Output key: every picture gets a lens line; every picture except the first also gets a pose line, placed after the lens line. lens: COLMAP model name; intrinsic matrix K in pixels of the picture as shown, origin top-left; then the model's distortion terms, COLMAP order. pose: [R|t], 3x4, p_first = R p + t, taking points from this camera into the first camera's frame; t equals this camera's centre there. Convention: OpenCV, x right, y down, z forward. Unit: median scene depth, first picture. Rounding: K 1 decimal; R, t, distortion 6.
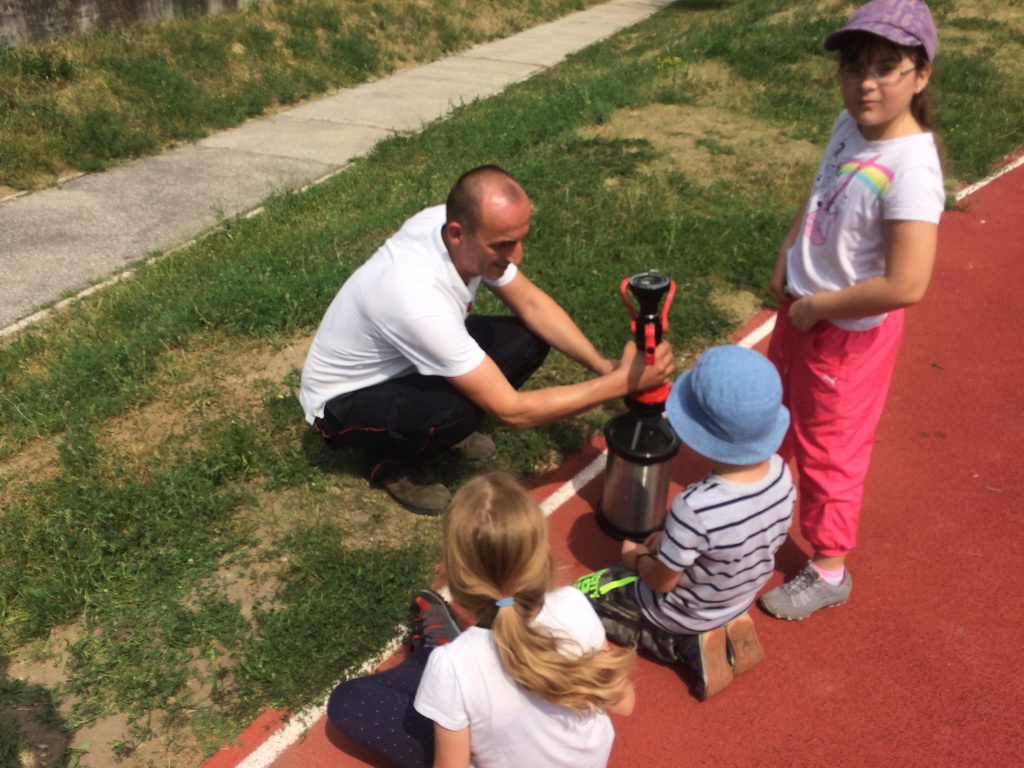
lens RADIAL K [[873.2, 0, 512.0], [0, 873.2, 384.0], [0, 0, 1]] dist [0.094457, -0.140250]
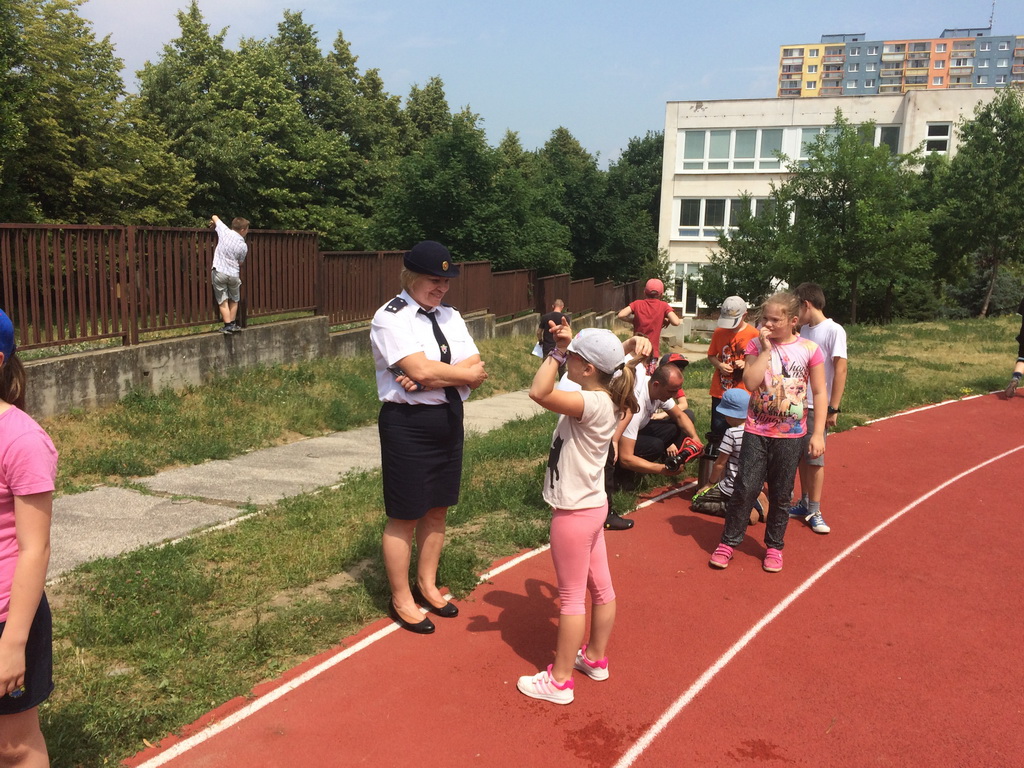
lens RADIAL K [[873.2, 0, 512.0], [0, 873.2, 384.0], [0, 0, 1]] dist [0.094457, -0.140250]
pose [[0.999738, 0.004593, -0.022423, -0.102675], [-0.013012, 0.920006, -0.391689, 0.246216], [0.018830, 0.391878, 0.919824, -0.401829]]
